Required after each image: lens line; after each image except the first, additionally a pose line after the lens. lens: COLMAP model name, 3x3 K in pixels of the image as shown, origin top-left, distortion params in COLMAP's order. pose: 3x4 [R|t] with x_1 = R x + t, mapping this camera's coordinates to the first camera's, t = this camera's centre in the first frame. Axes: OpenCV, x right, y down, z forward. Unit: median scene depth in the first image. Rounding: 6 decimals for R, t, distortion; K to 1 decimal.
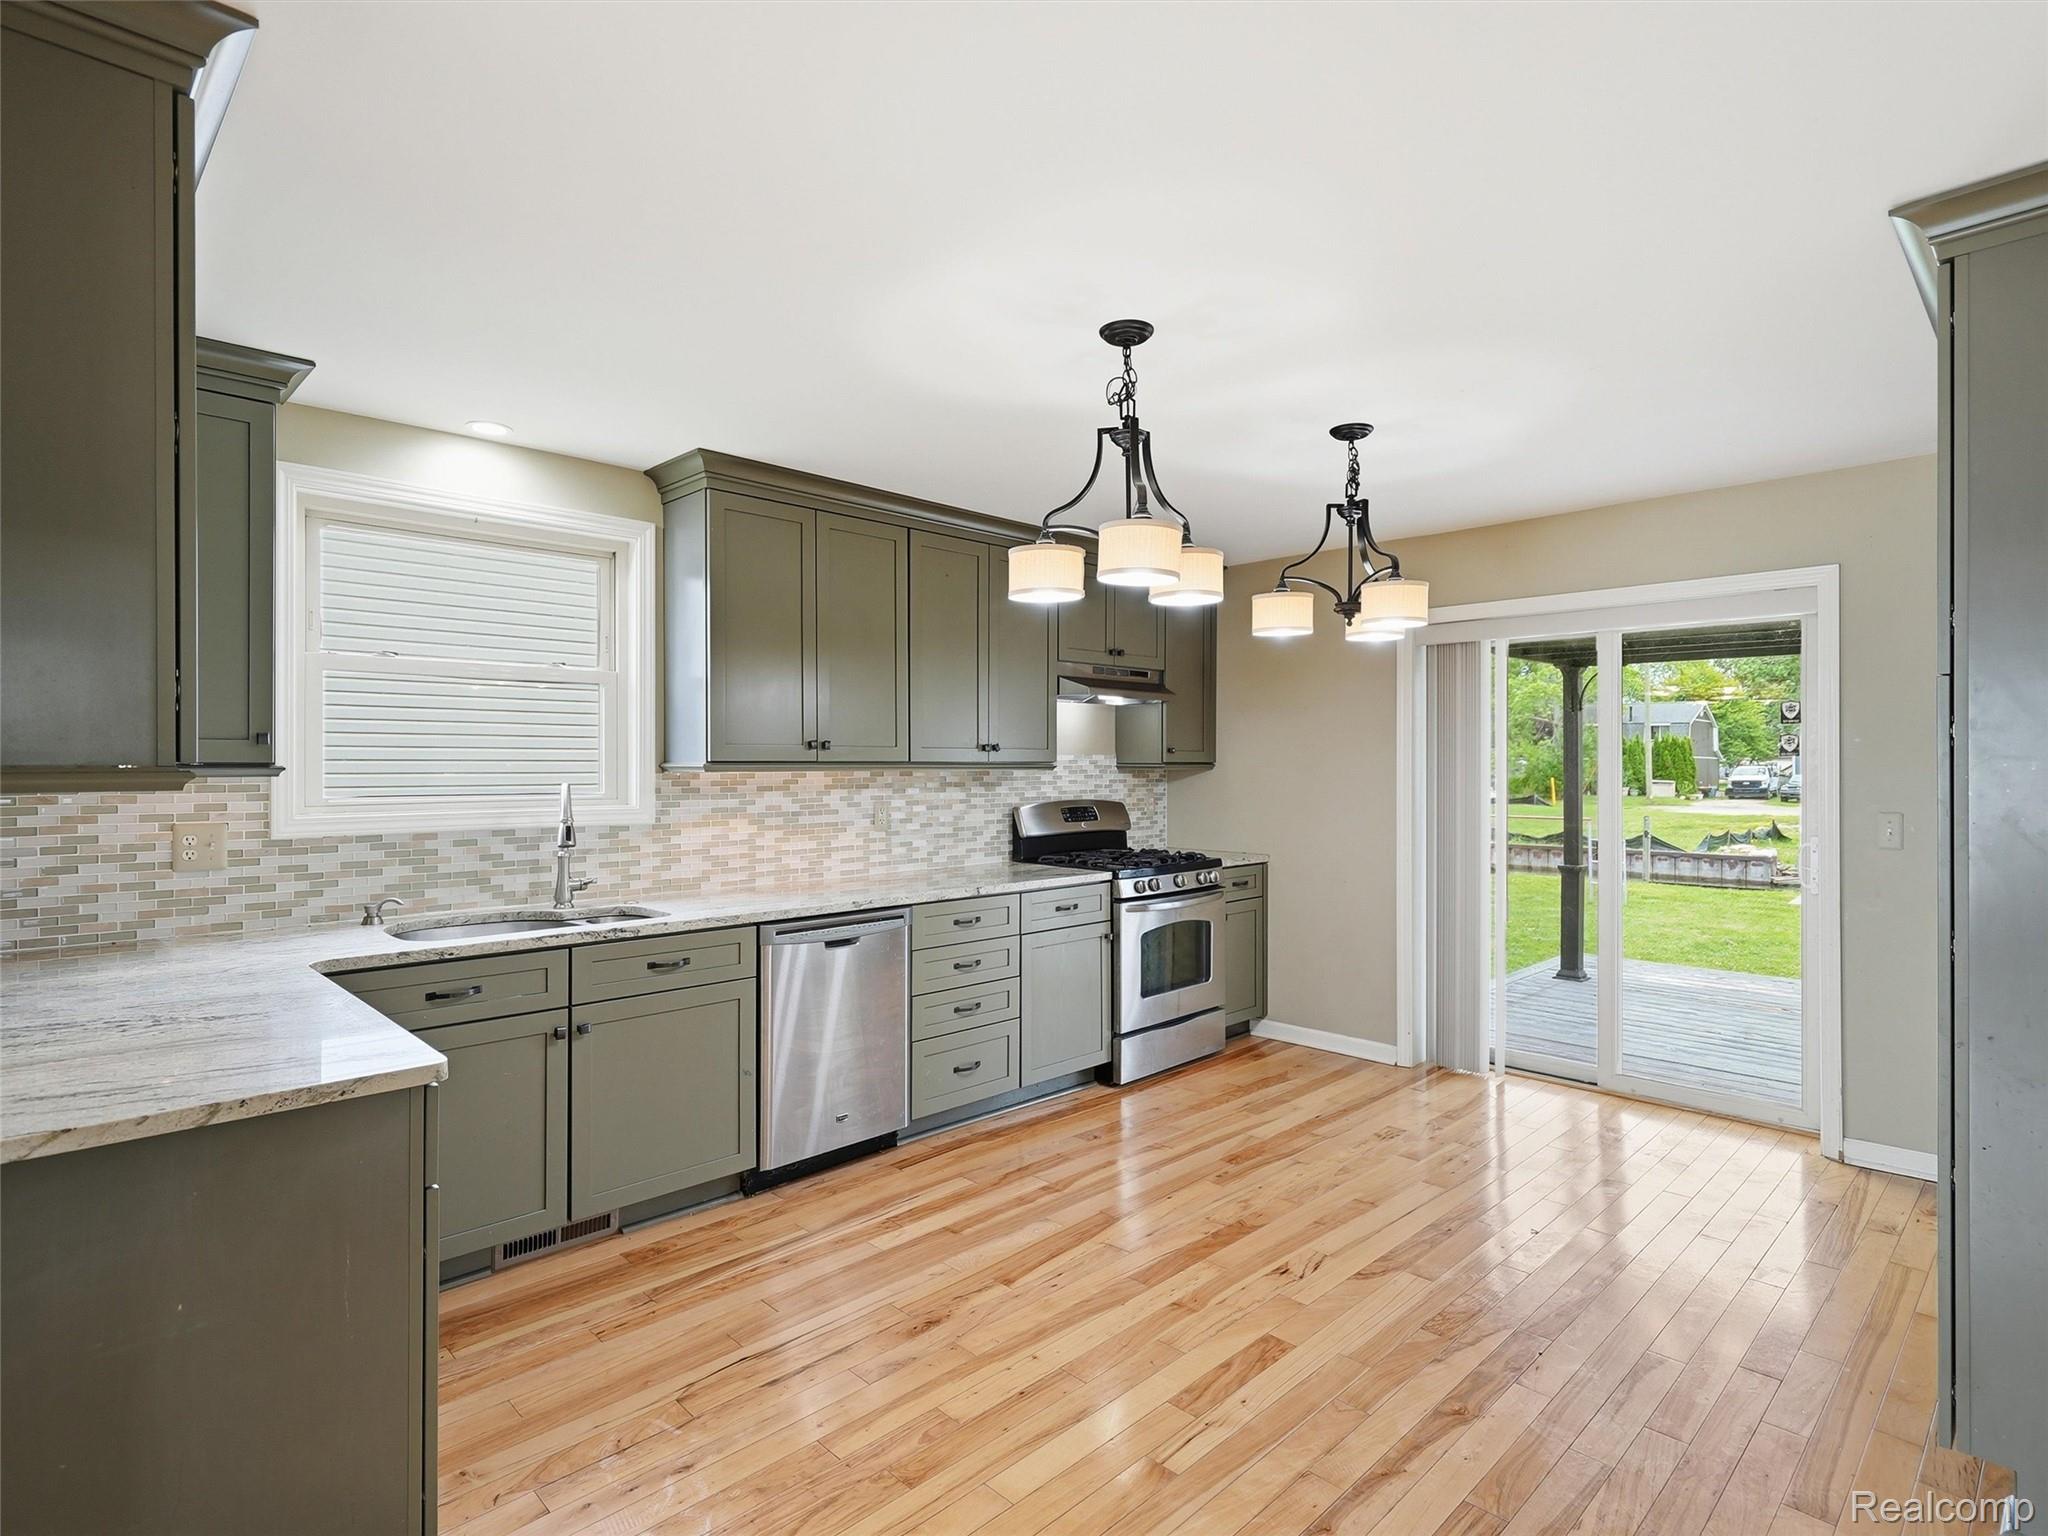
lens RADIAL K [[1056.1, 0, 1033.5], [0, 1056.1, 759.7], [0, 0, 1]] dist [0.010150, -0.007131]
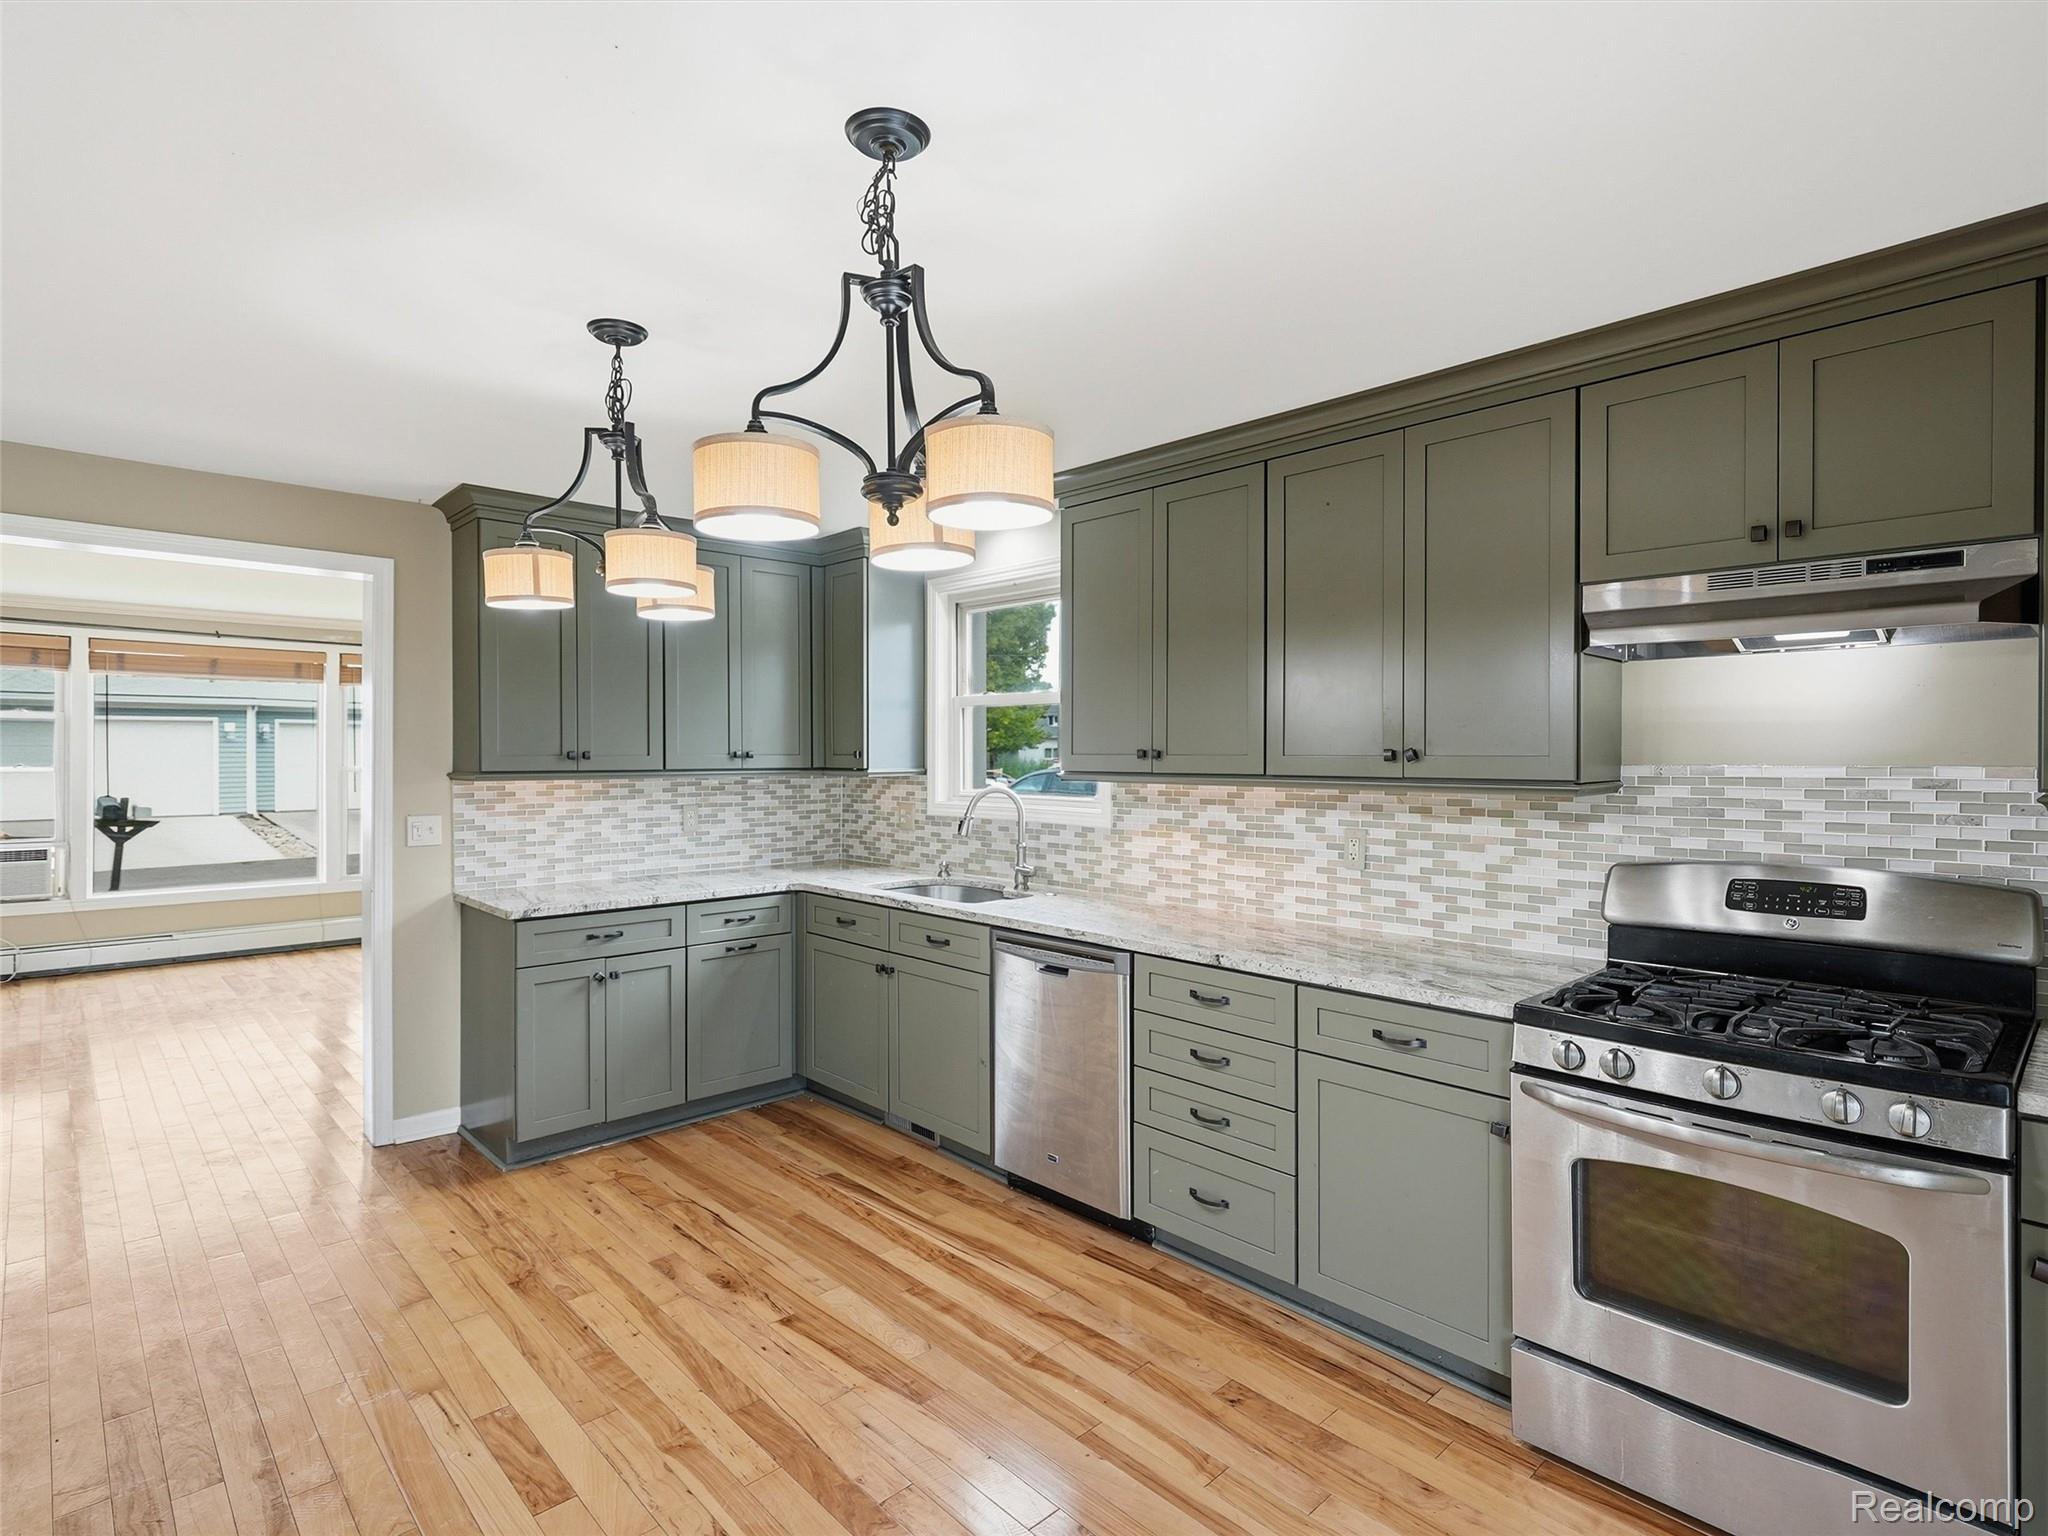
lens RADIAL K [[1056.1, 0, 1019.6], [0, 1056.1, 759.1], [0, 0, 1]] dist [0.010150, -0.007131]
pose [[-0.029459, 0.006228, -0.999547, 0.711491], [0.001999, 0.999979, 0.006171, -0.015877], [0.999564, -0.001816, -0.029470, 0.956458]]
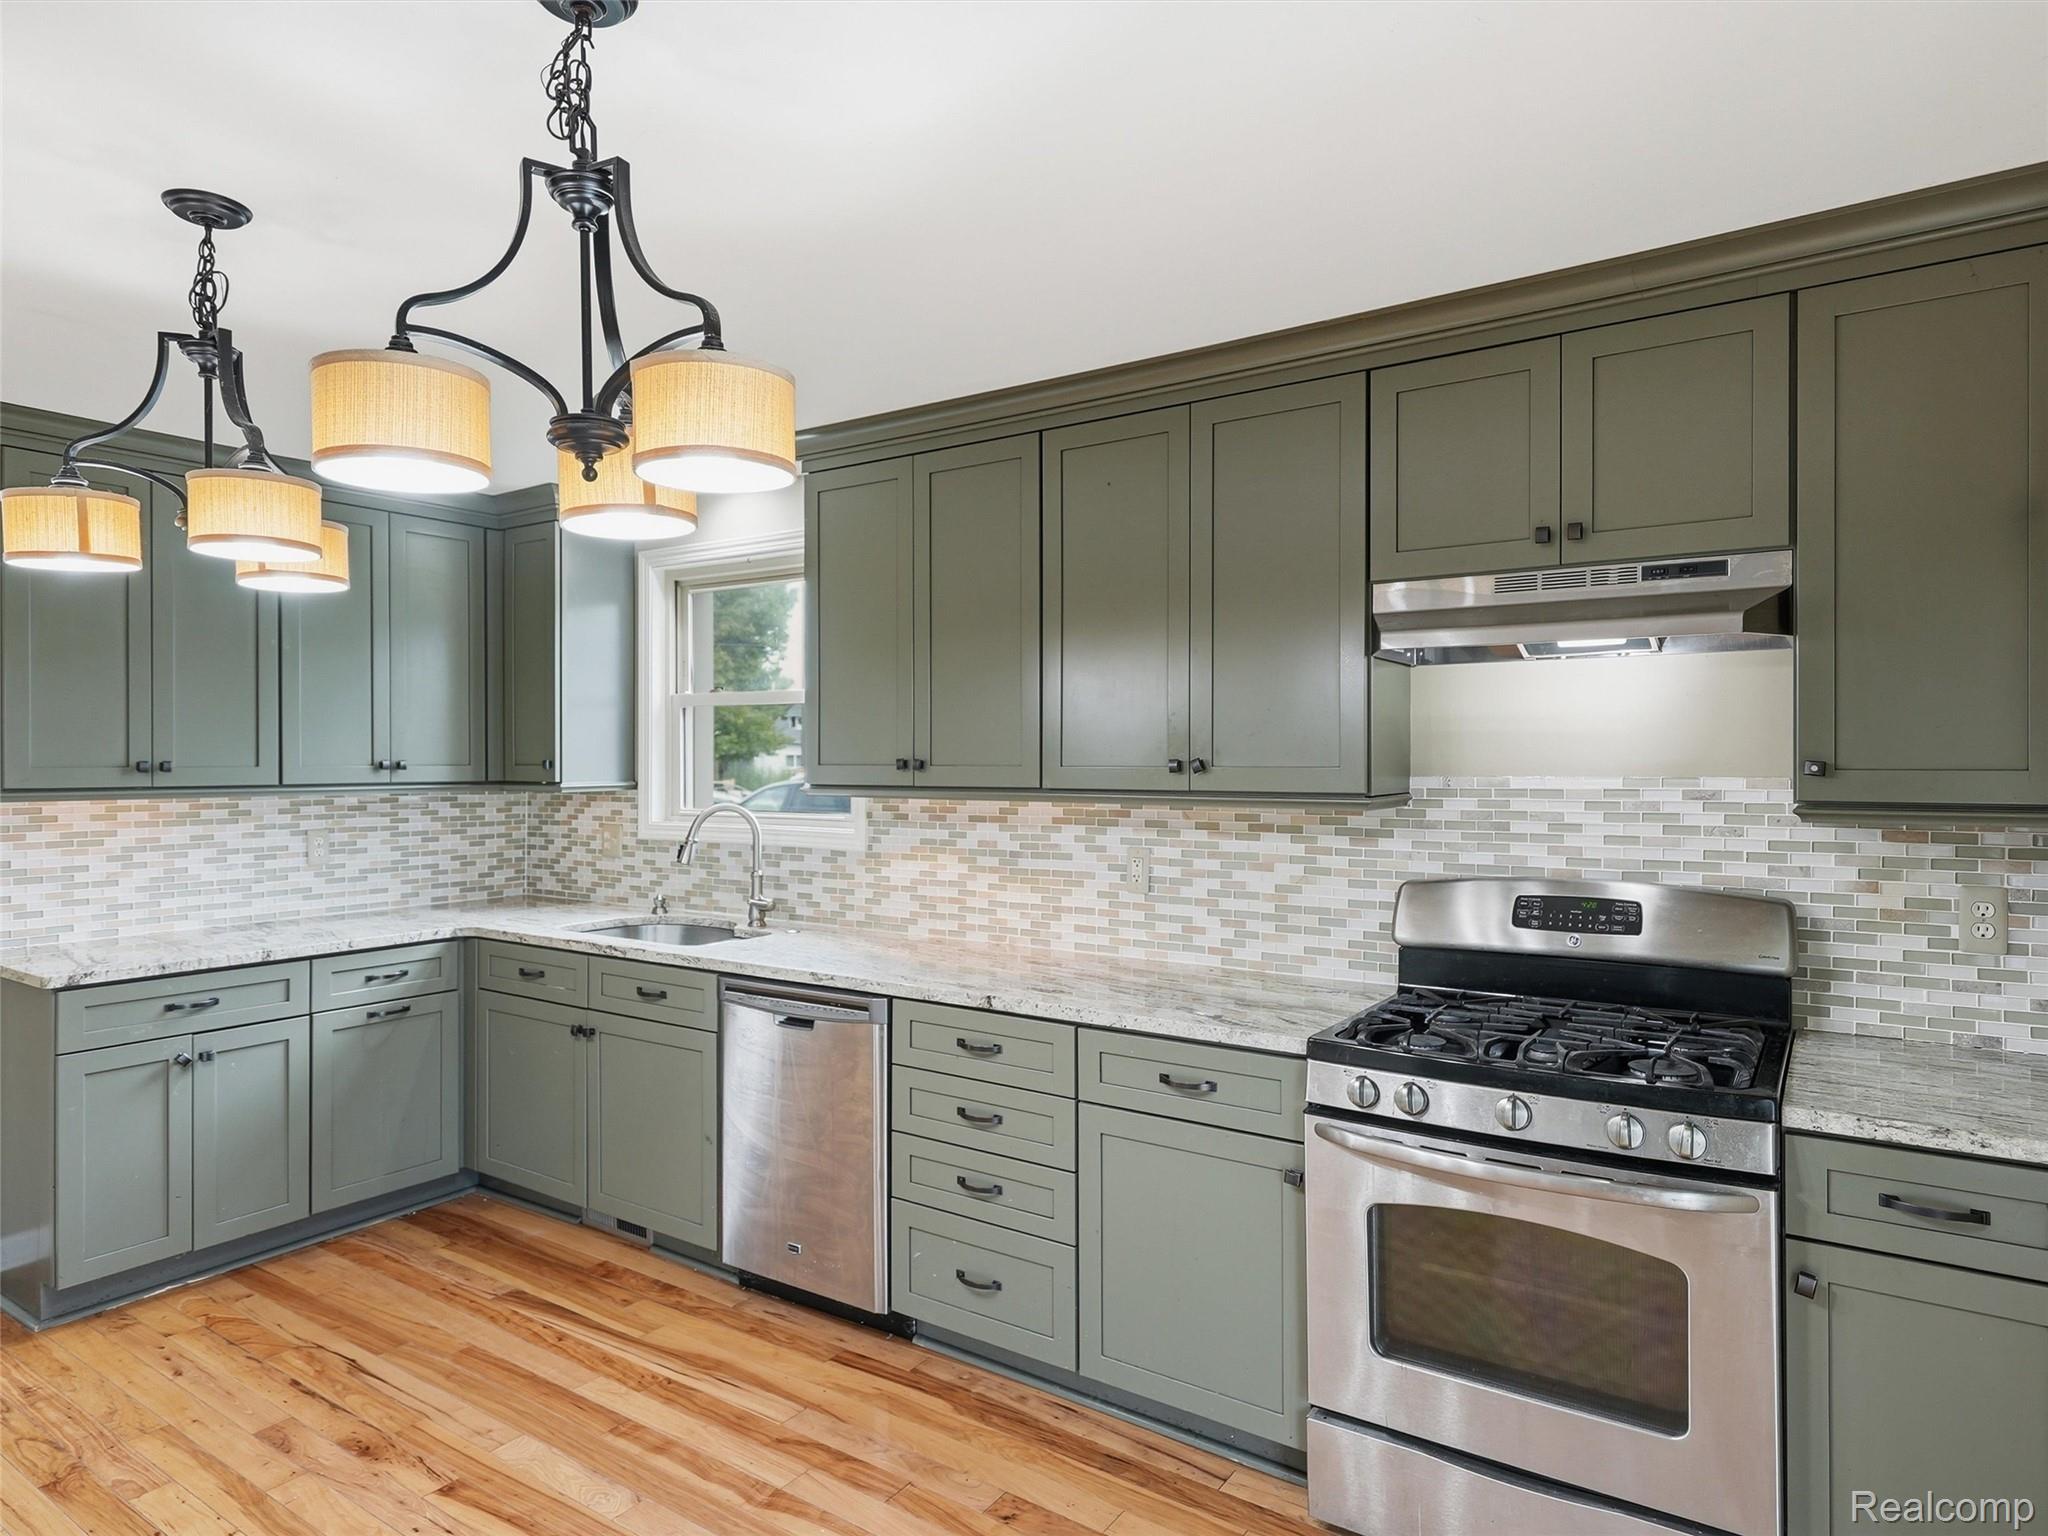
lens RADIAL K [[1216.9, 0, 1025.3], [0, 1216.9, 759.4], [0, 0, 1]] dist [0.028870, -0.019126]
pose [[0.187303, -0.000539, -0.982302, 0.699174], [0.002508, 0.999997, -0.000071, -0.017829], [0.982299, -0.002450, 0.187304, 0.956703]]
